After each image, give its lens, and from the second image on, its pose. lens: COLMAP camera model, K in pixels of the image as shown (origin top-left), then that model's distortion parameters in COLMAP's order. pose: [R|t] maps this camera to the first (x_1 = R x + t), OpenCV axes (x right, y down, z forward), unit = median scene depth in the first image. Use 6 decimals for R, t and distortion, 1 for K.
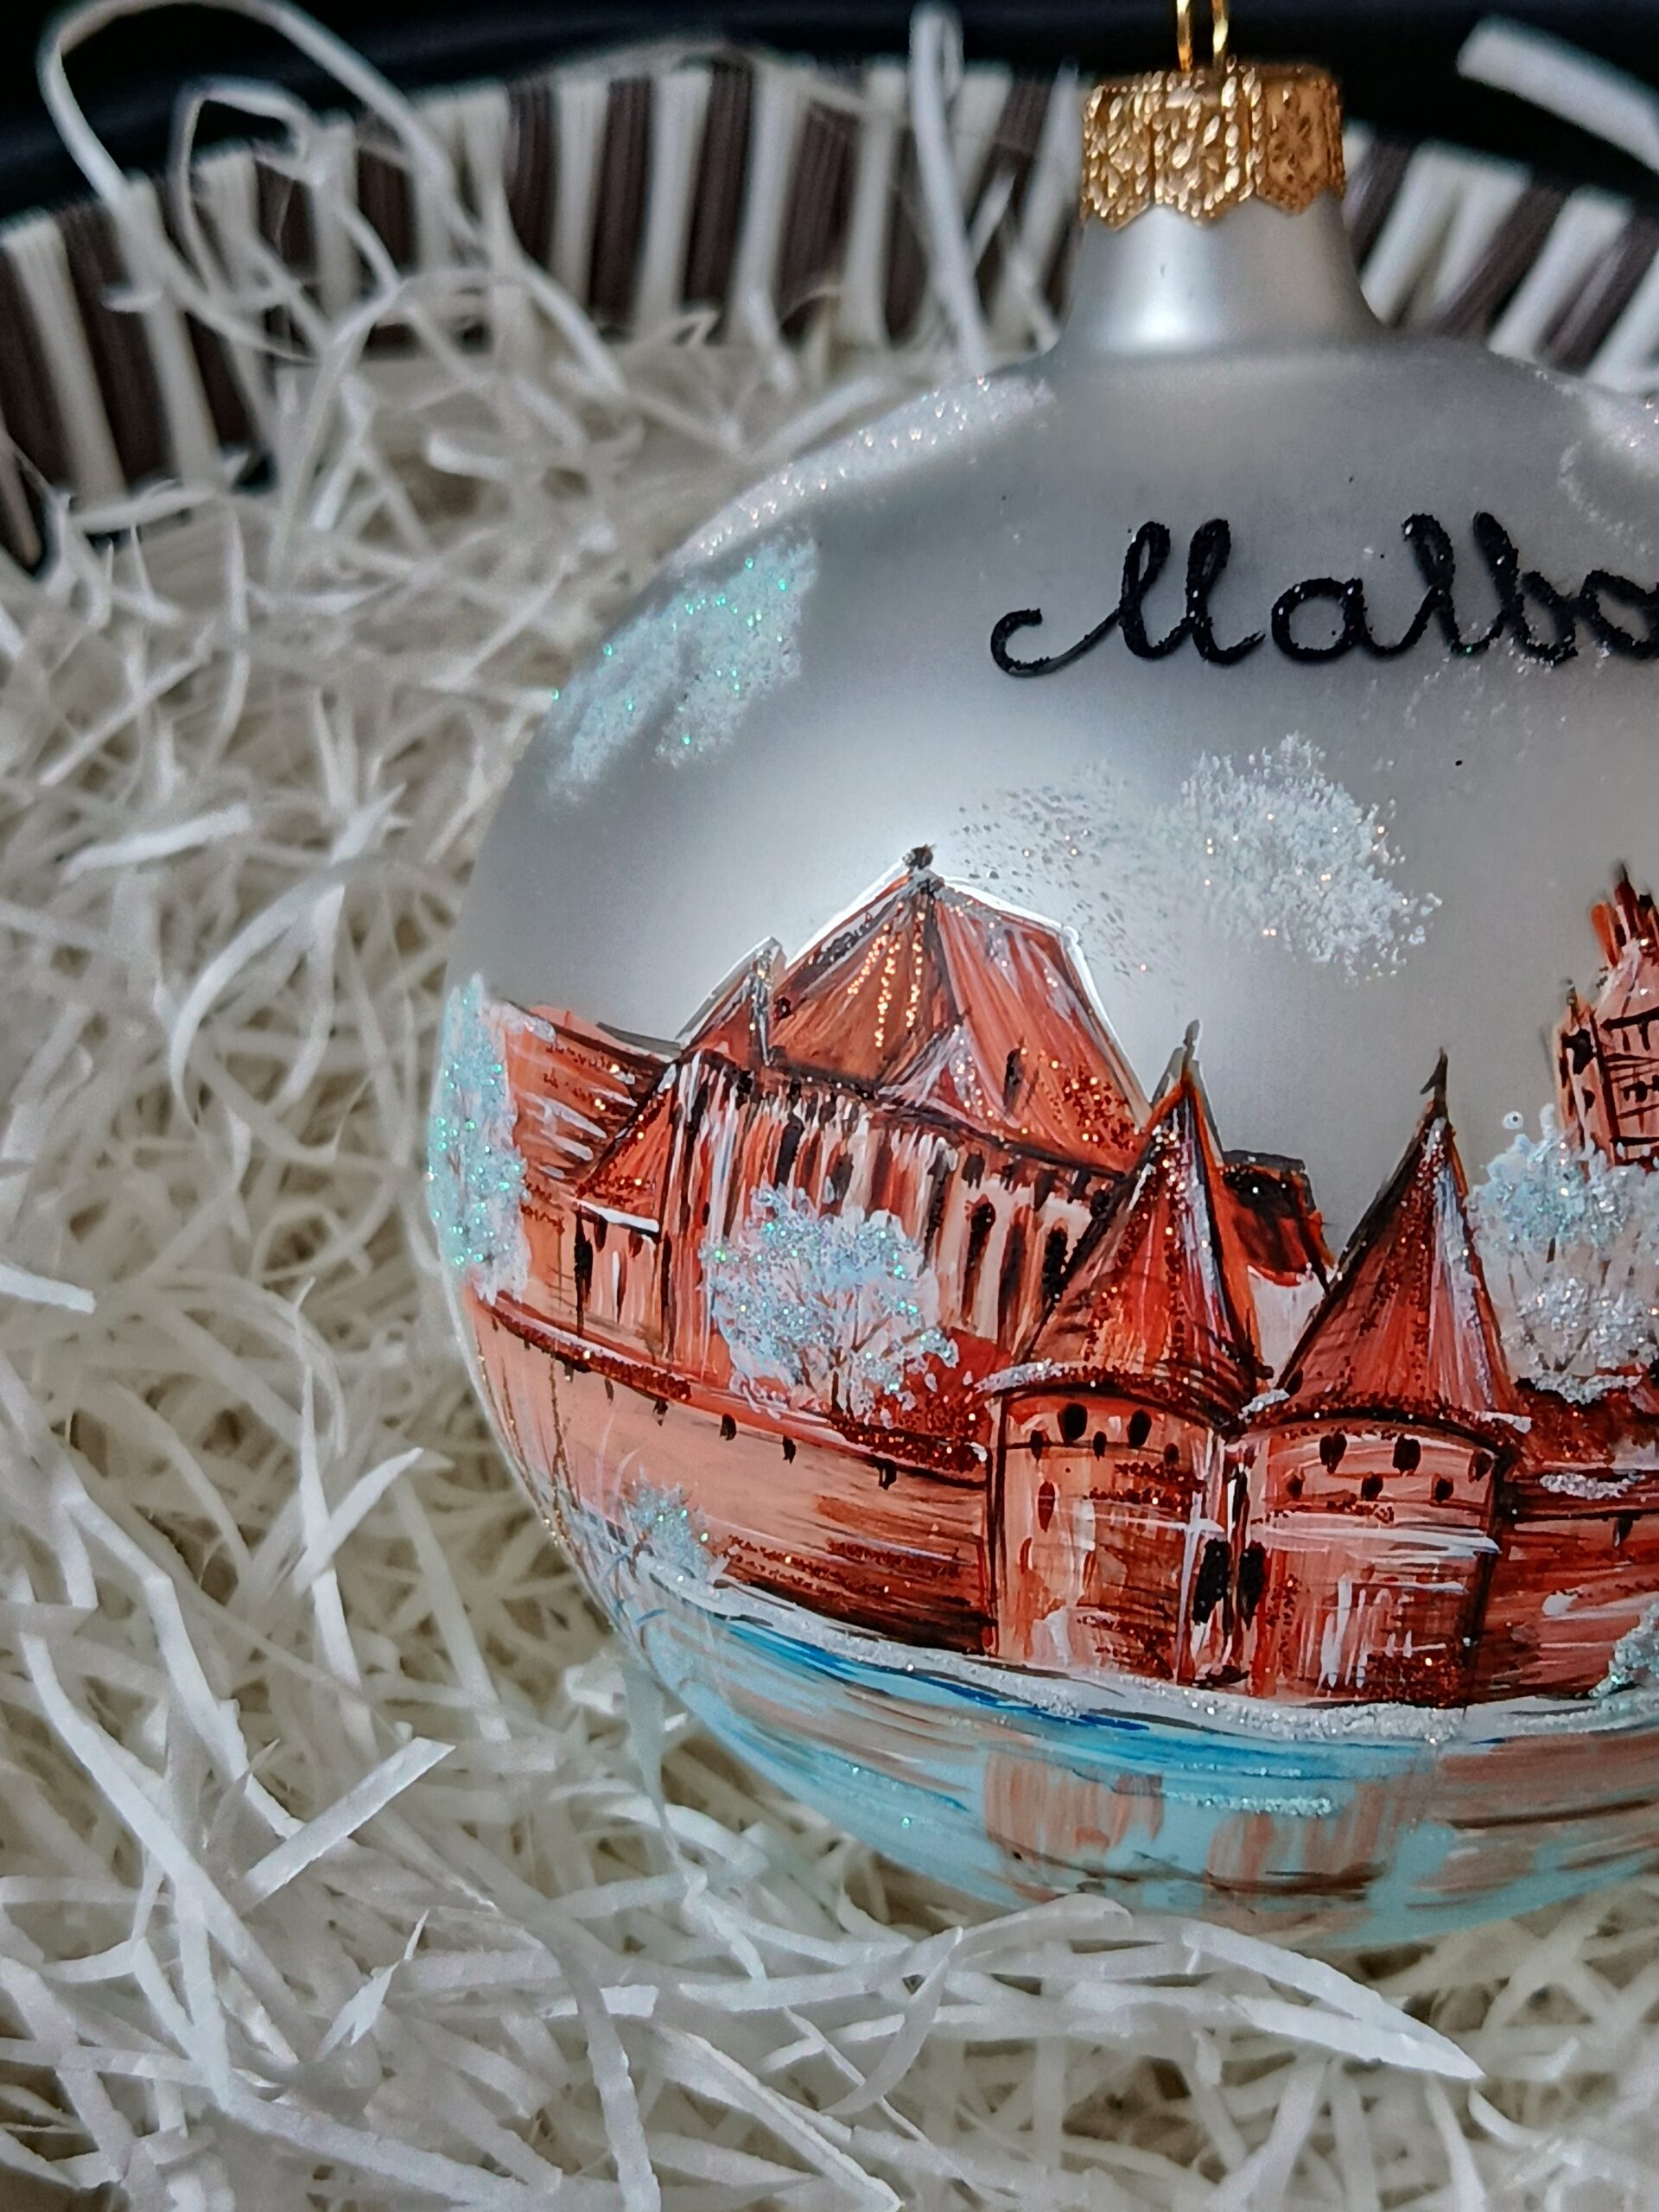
lens RADIAL K [[3151.5, 0, 821.1], [0, 3151.5, 1101.4], [0, 0, 1]] dist [0.146835, 0.000000]
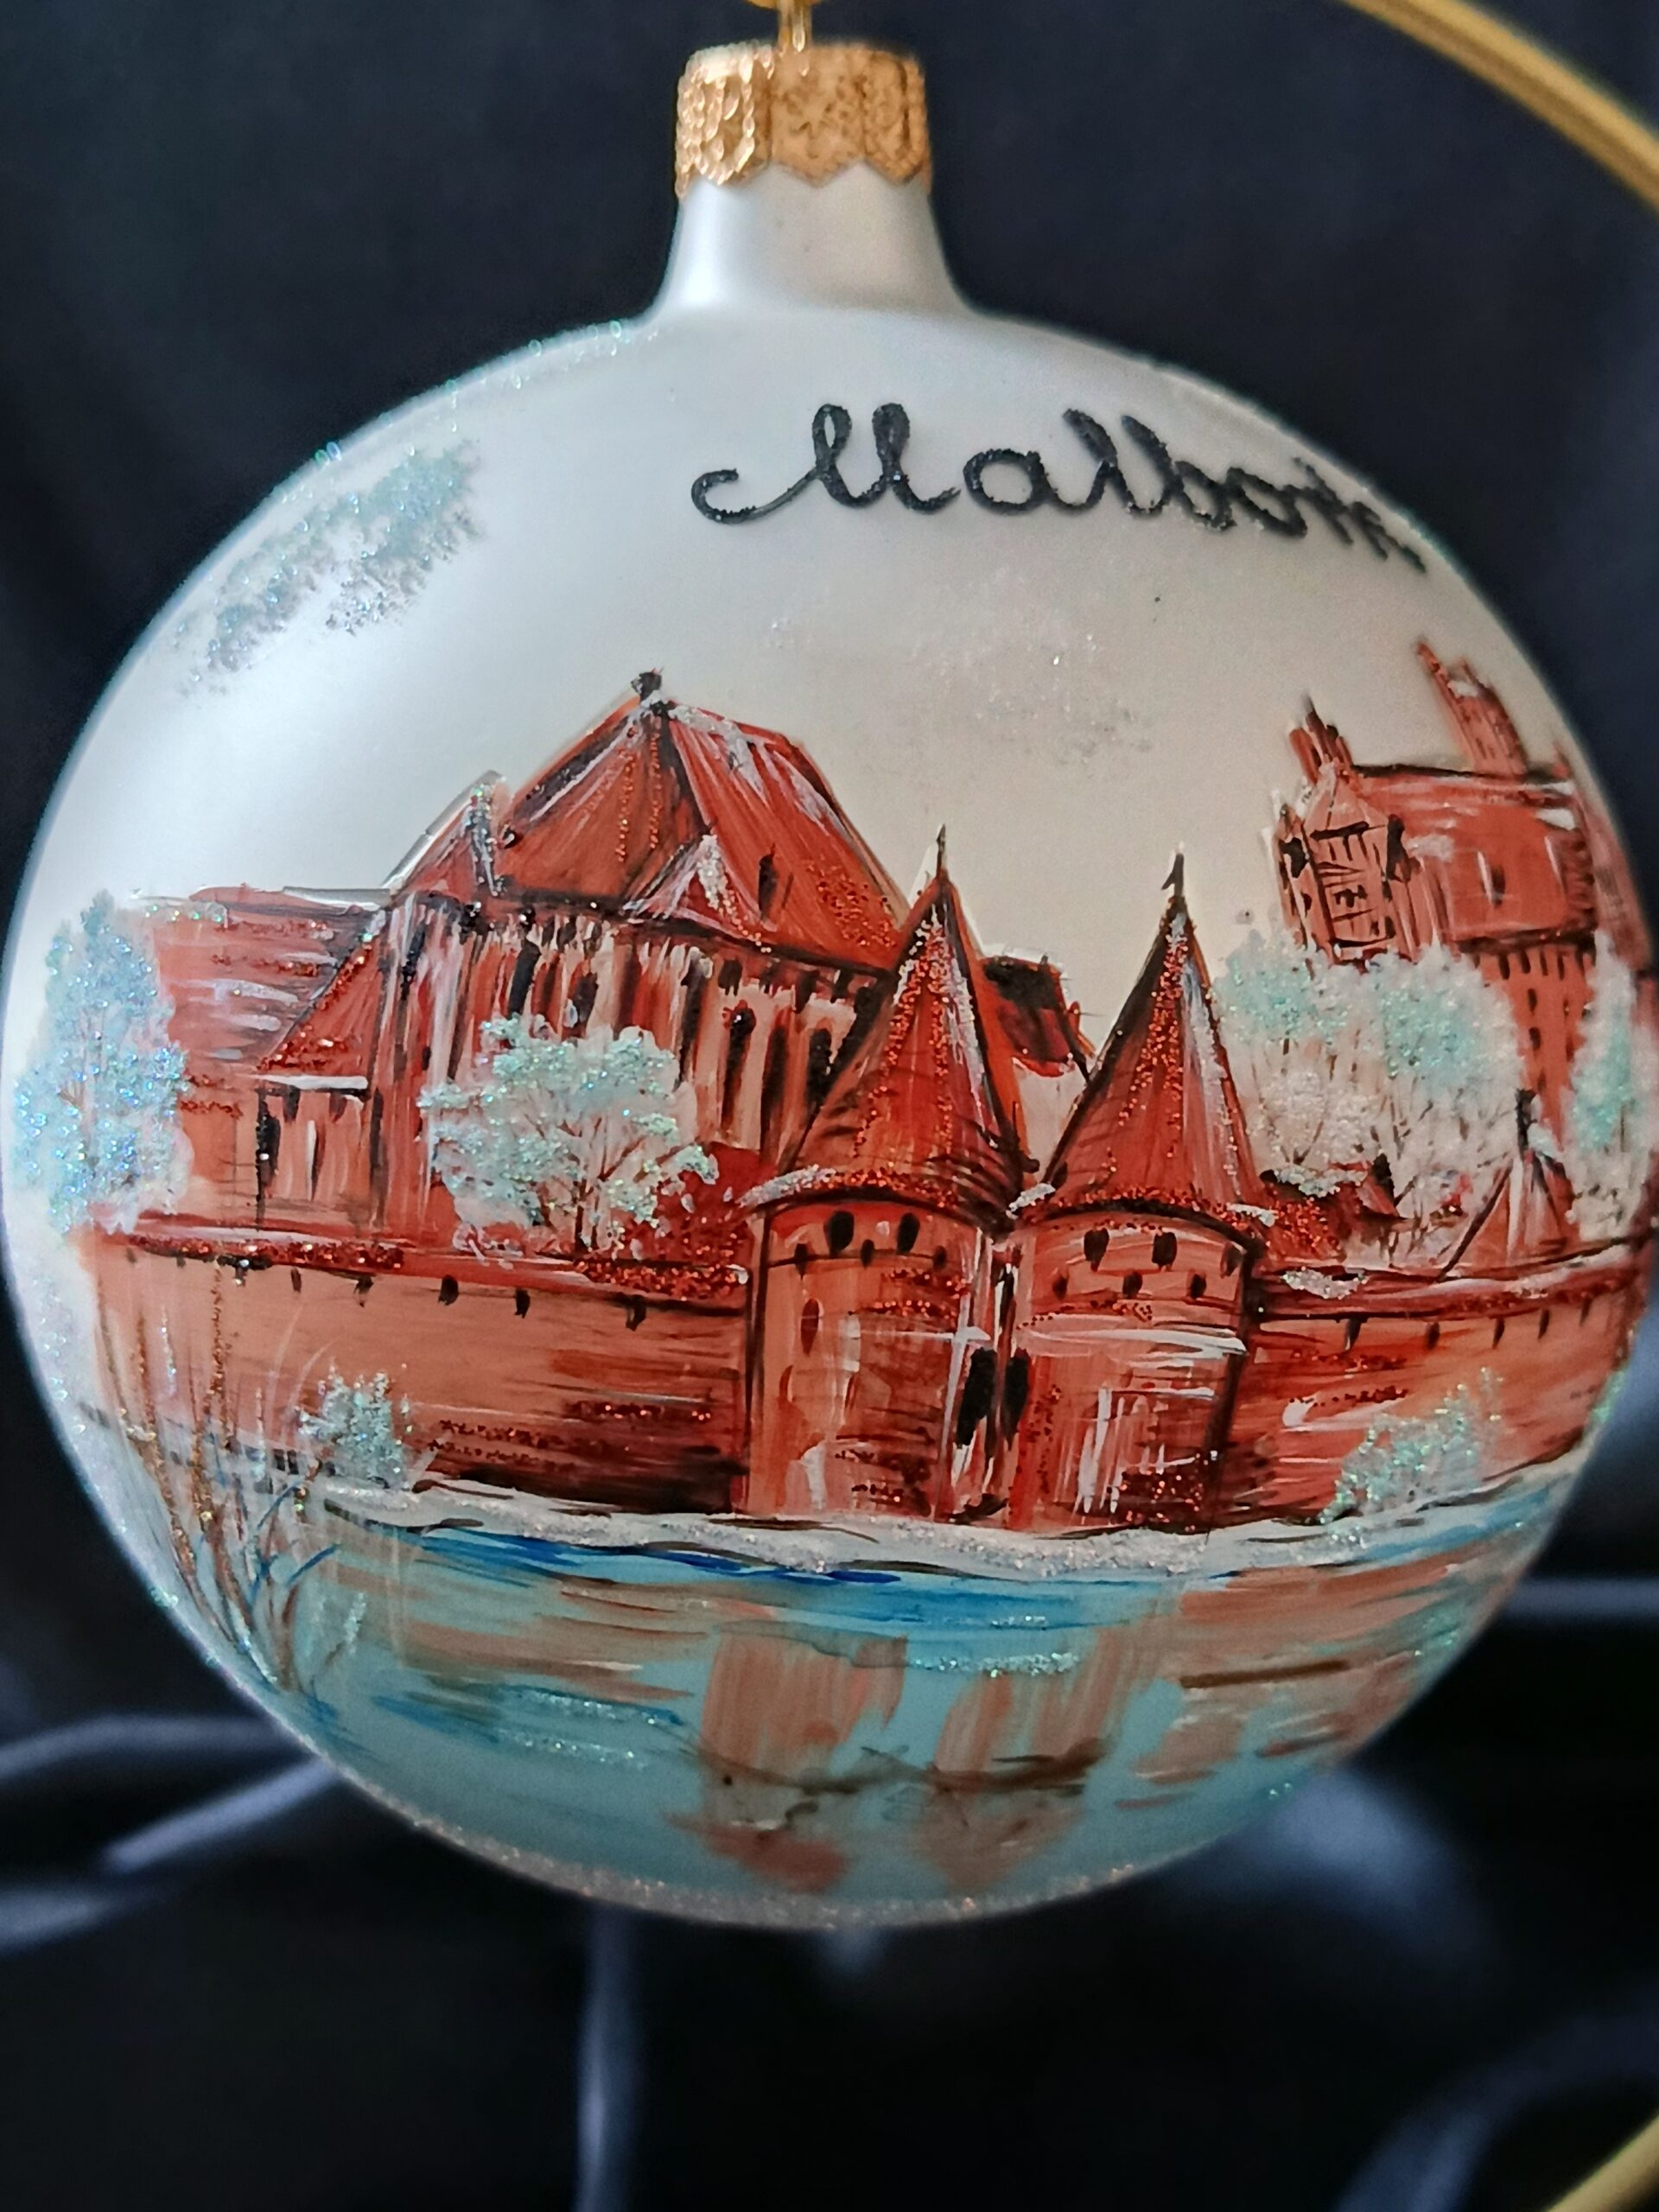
lens RADIAL K [[3151.5, 0, 826.0], [0, 3151.5, 1099.2], [0, 0, 1]] dist [0.146835, 0.000000]
pose [[0.959044, -0.002879, 0.283242, -0.198630], [0.053489, 0.983799, -0.171112, 0.226350], [-0.278161, 0.179254, 0.943660, 0.075178]]
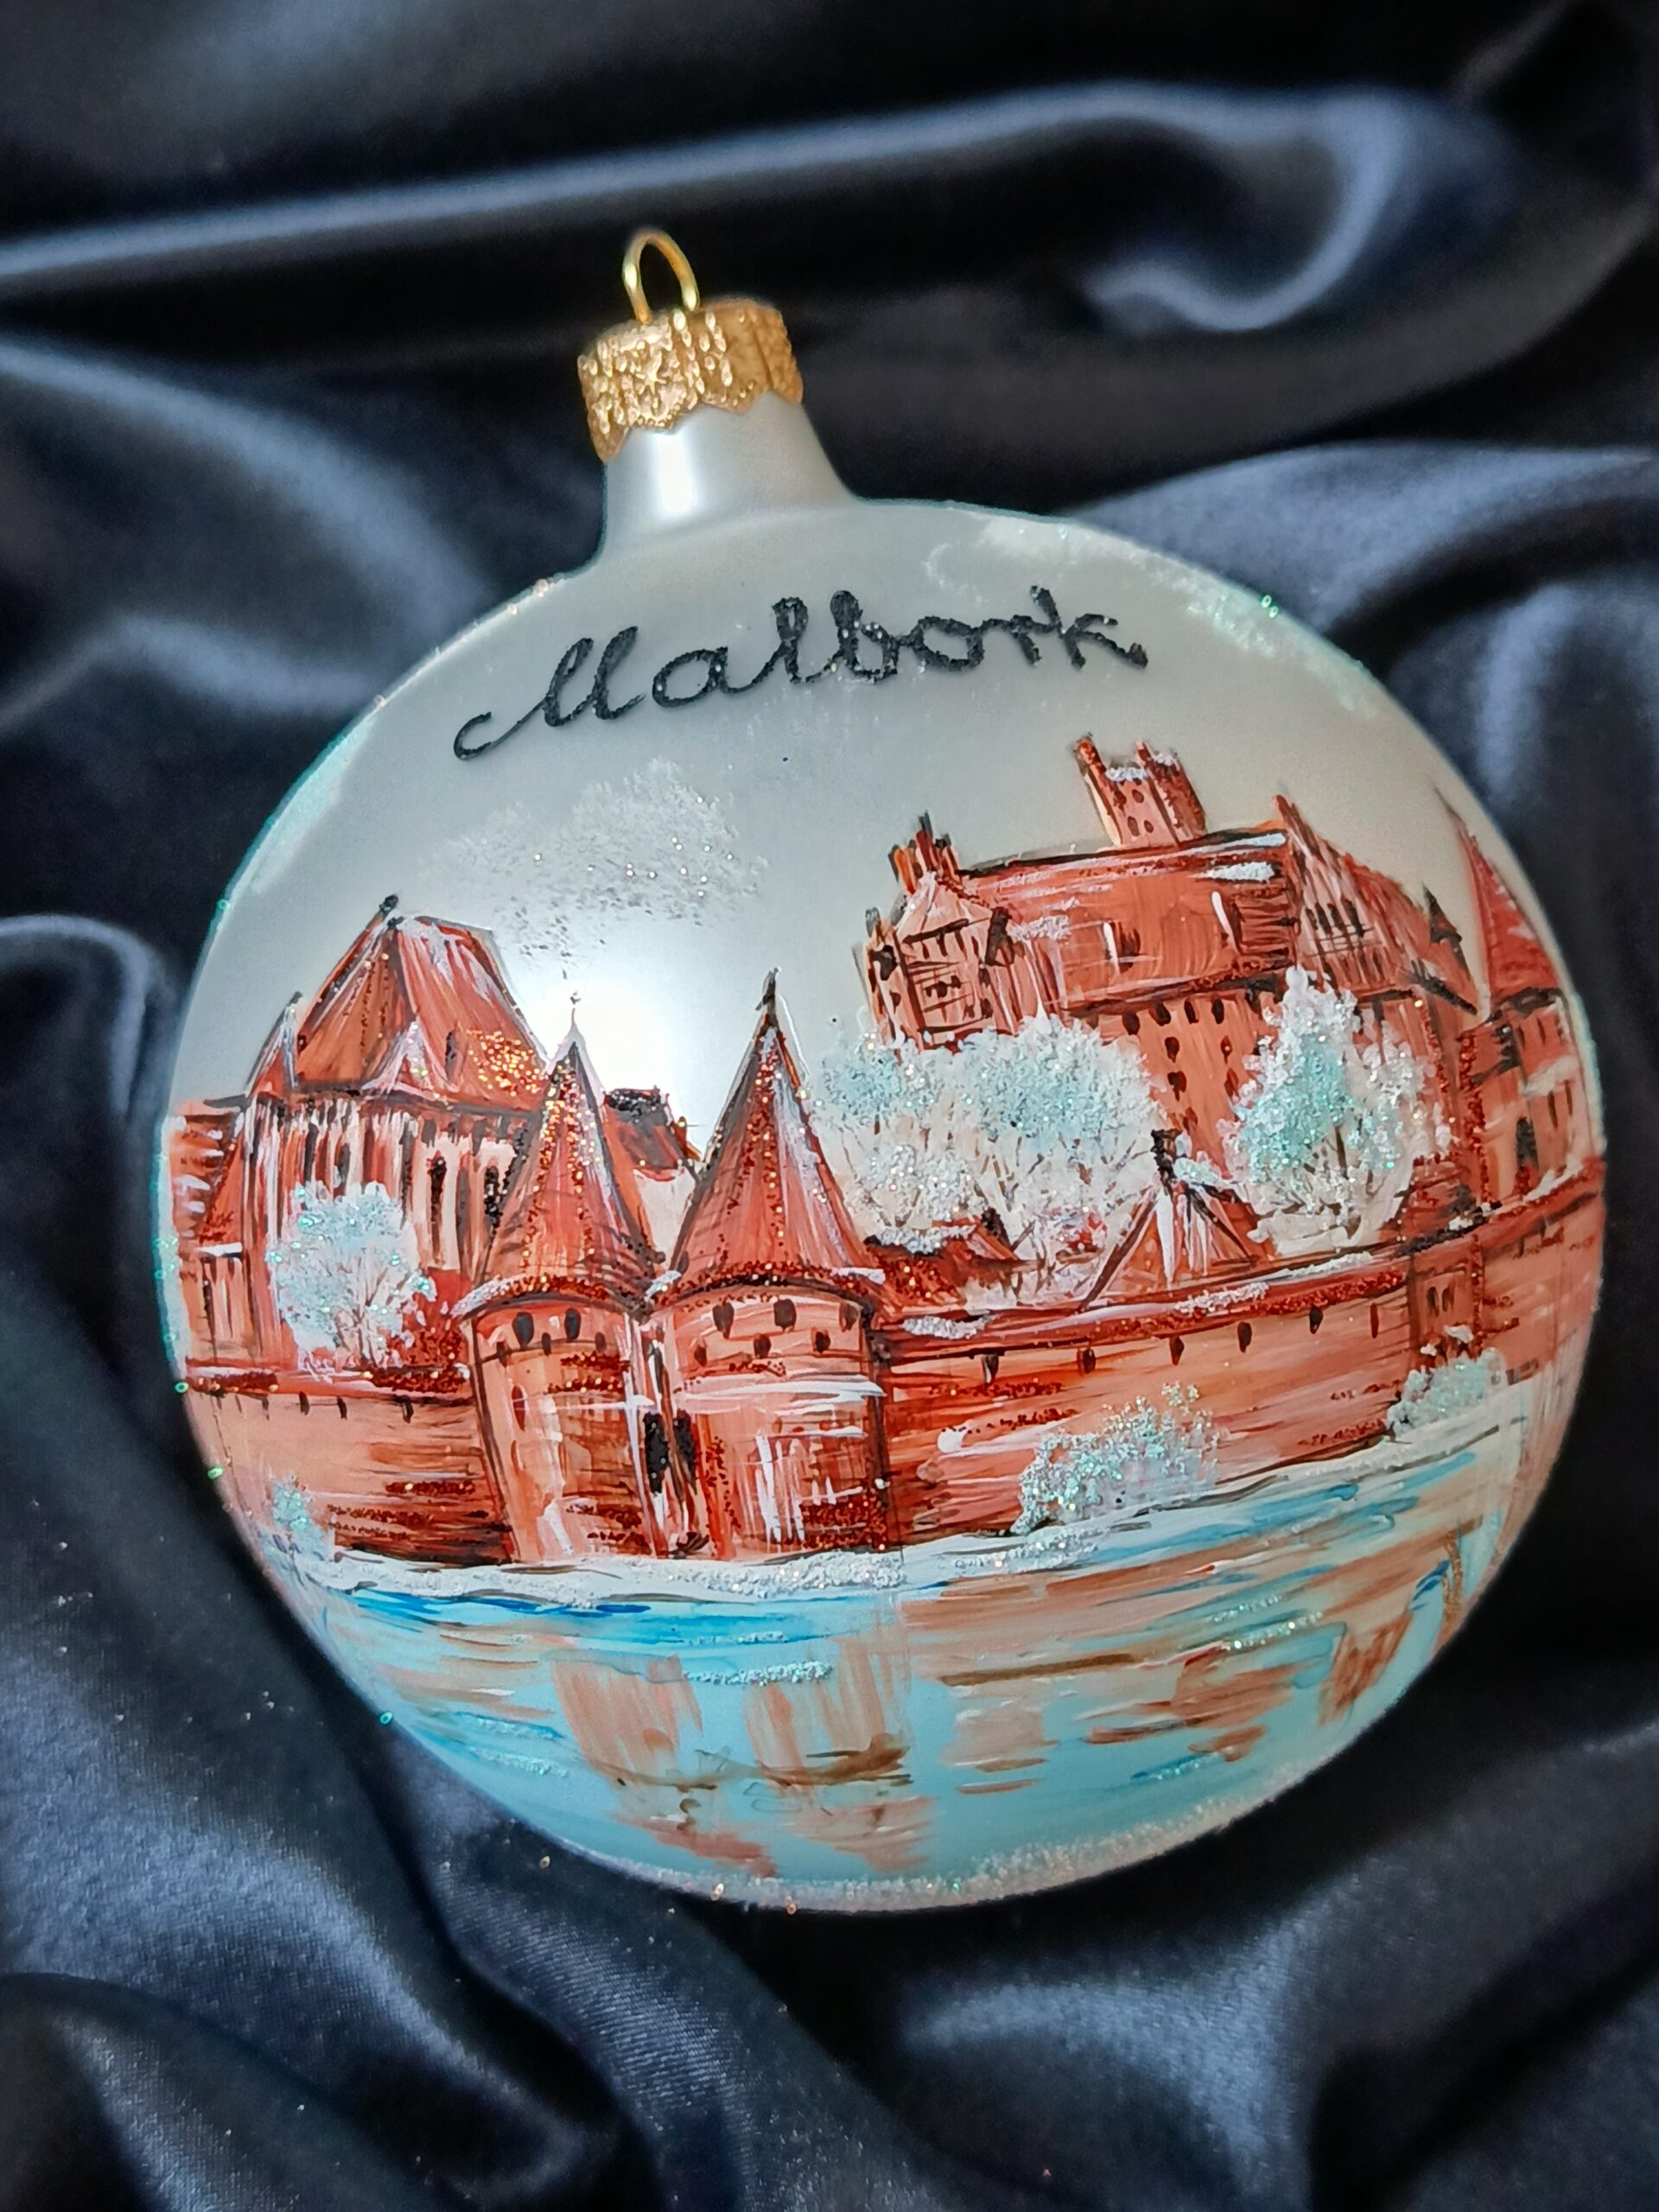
lens RADIAL K [[3151.5, 0, 817.0], [0, 3151.5, 1091.3], [0, 0, 1]] dist [0.146835, 0.000000]
pose [[0.976144, -0.133365, -0.171336, 0.402308], [0.093240, 0.970135, -0.223928, 0.290724], [0.196083, 0.202610, 0.959427, -0.141995]]
